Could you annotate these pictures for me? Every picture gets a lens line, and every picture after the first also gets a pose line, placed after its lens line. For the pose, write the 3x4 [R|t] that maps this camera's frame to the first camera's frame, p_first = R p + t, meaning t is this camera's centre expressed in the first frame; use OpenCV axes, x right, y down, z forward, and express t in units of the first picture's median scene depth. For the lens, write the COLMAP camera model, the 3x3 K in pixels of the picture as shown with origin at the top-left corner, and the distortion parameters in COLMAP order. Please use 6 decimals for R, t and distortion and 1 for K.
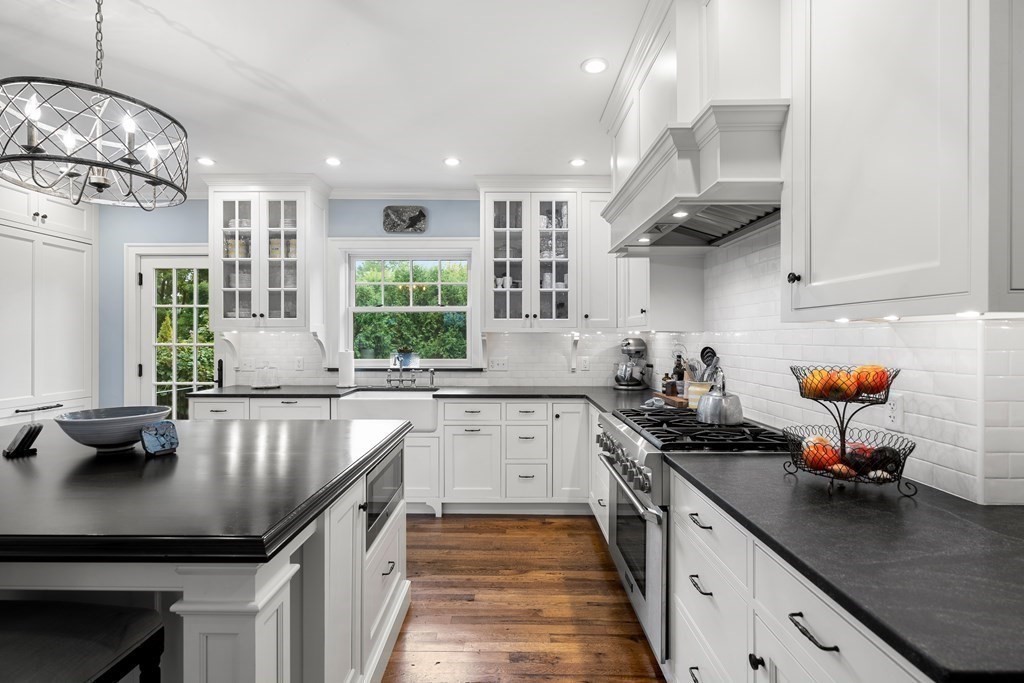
lens RADIAL K [[465.7, 0, 508.1], [0, 465.7, 336.7], [0, 0, 1]] dist [-0.004522, 0.000831]
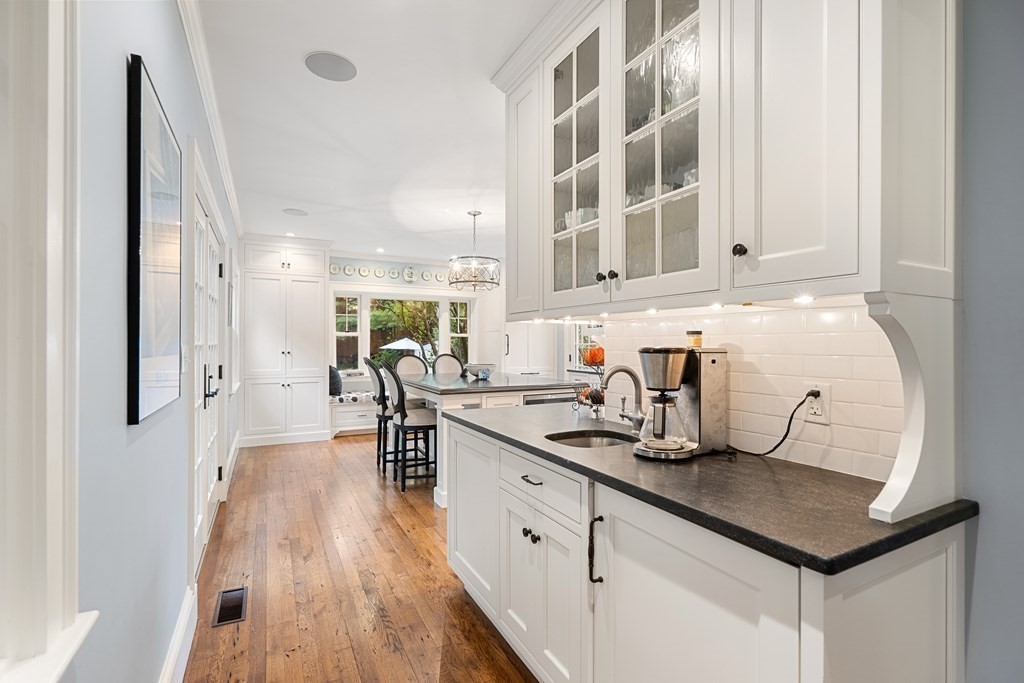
lens RADIAL K [[465.7, 0, 514.4], [0, 465.7, 343.7], [0, 0, 1]] dist [-0.004522, 0.000831]
pose [[0.470236, 0.001635, -0.882539, 0.794832], [0.000963, 0.999997, 0.002366, 0.013135], [0.882540, -0.001963, 0.470233, -0.062878]]
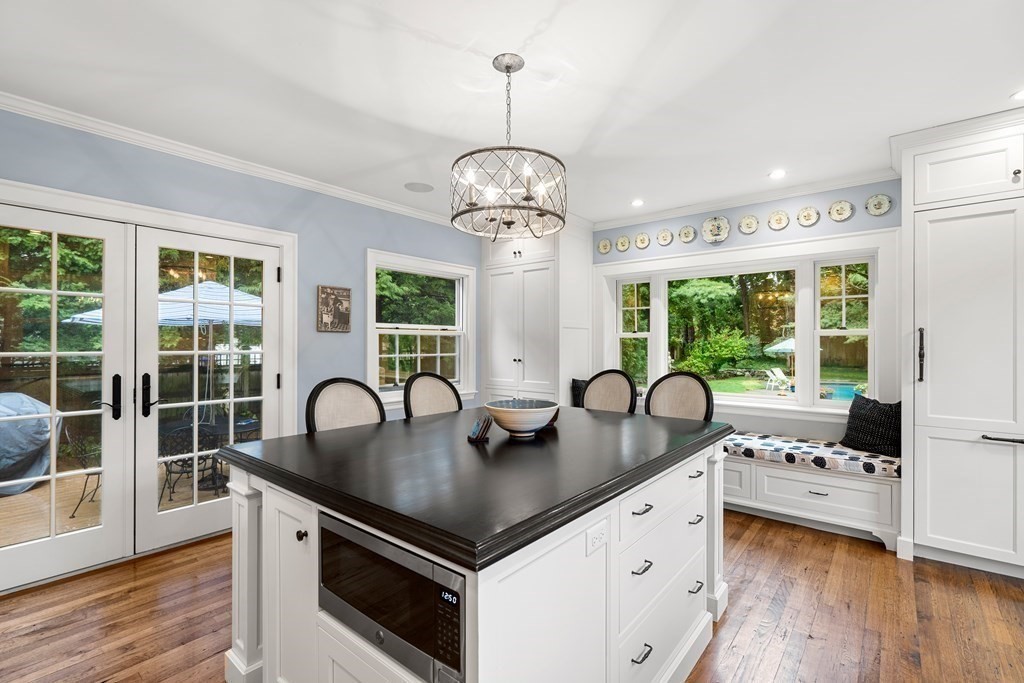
lens RADIAL K [[465.7, 0, 511.3], [0, 465.7, 341.2], [0, 0, 1]] dist [-0.004522, 0.000831]
pose [[-0.645087, -0.005626, -0.764089, 0.042956], [0.000962, 0.999966, -0.008176, 0.004383], [0.764109, -0.006009, -0.645059, 0.817094]]
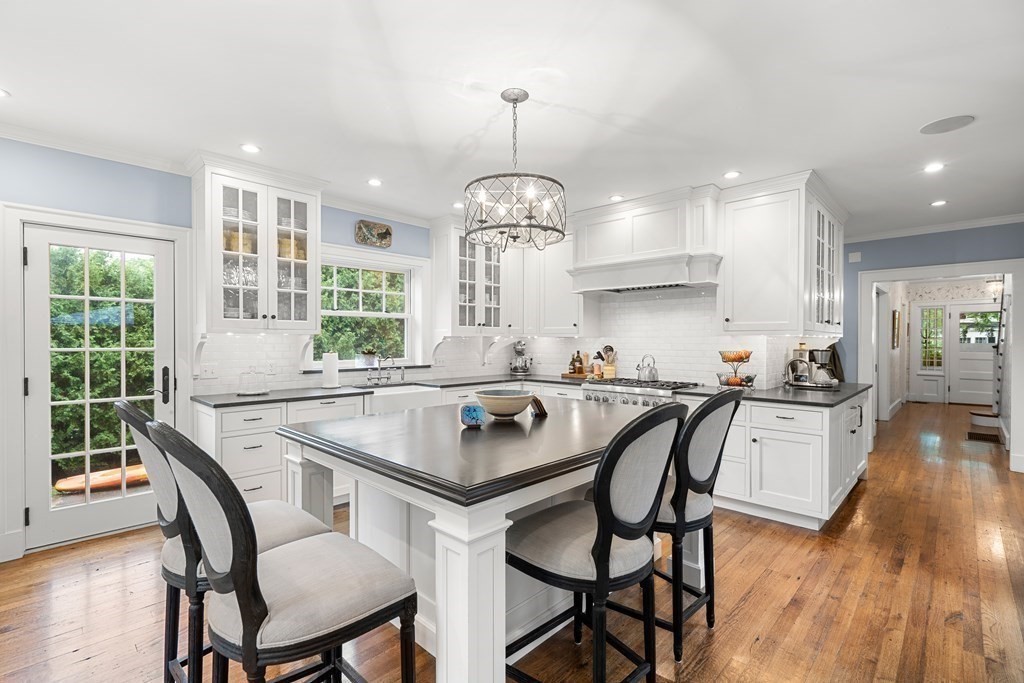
lens RADIAL K [[465.7, 0, 505.6], [0, 465.7, 341.8], [0, 0, 1]] dist [-0.004522, 0.000831]
pose [[0.701326, -0.001253, 0.712839, -0.869648], [-0.002956, 0.999985, 0.004667, -0.000246], [-0.712834, -0.005381, 0.701312, -0.008883]]
